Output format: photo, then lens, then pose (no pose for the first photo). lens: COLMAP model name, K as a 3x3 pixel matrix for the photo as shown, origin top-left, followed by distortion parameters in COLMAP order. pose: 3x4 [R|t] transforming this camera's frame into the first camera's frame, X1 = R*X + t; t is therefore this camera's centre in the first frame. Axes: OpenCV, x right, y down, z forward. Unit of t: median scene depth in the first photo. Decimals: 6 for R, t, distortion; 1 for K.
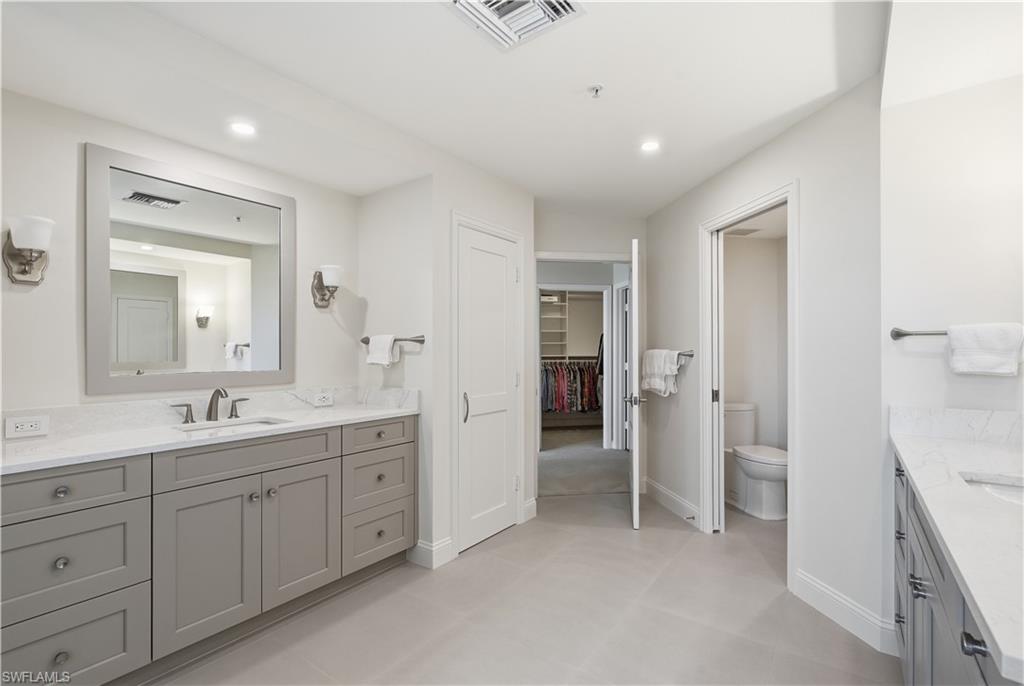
lens RADIAL K [[473.7, 0, 511.1], [0, 473.7, 348.2], [0, 0, 1]] dist [0.005063, -0.000469]
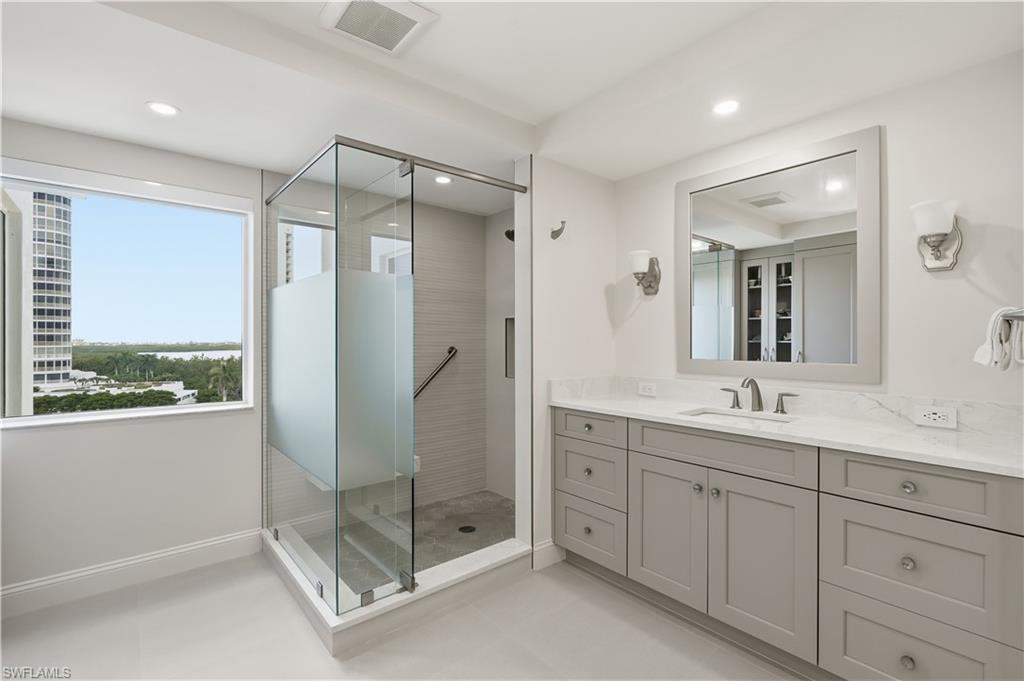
lens RADIAL K [[473.7, 0, 515.8], [0, 473.7, 338.5], [0, 0, 1]] dist [0.005063, -0.000469]
pose [[-0.232294, 0.003539, -0.972639, 0.415615], [0.005010, 0.999984, 0.002442, -0.000557], [0.972633, -0.004305, -0.232308, 0.722831]]
